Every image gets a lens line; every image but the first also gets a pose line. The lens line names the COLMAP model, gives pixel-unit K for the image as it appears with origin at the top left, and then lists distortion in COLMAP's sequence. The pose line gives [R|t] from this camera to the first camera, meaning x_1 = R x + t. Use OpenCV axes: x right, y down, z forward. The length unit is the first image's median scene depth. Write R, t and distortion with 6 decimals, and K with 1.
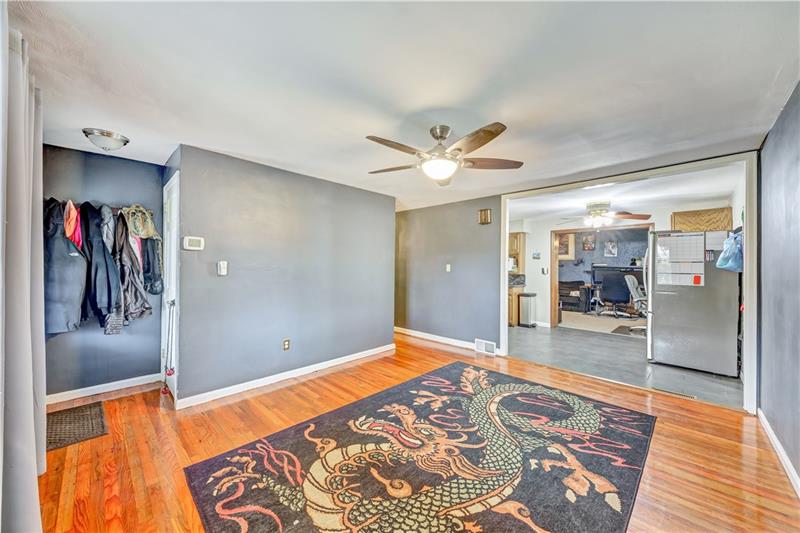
lens RADIAL K [[287.2, 0, 403.5], [0, 287.2, 266.1], [0, 0, 1]] dist [0.003433, -0.002039]
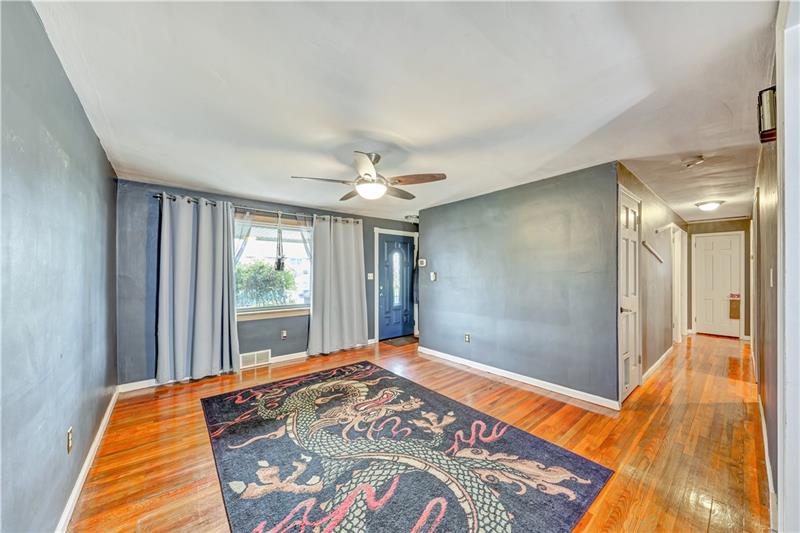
lens RADIAL K [[287.2, 0, 402.9], [0, 287.2, 269.2], [0, 0, 1]] dist [0.003433, -0.002039]
pose [[-0.099638, -0.018080, -0.994859, 1.233465], [0.000923, 0.999833, -0.018263, -0.002766], [0.995023, -0.002738, -0.099605, 1.205725]]
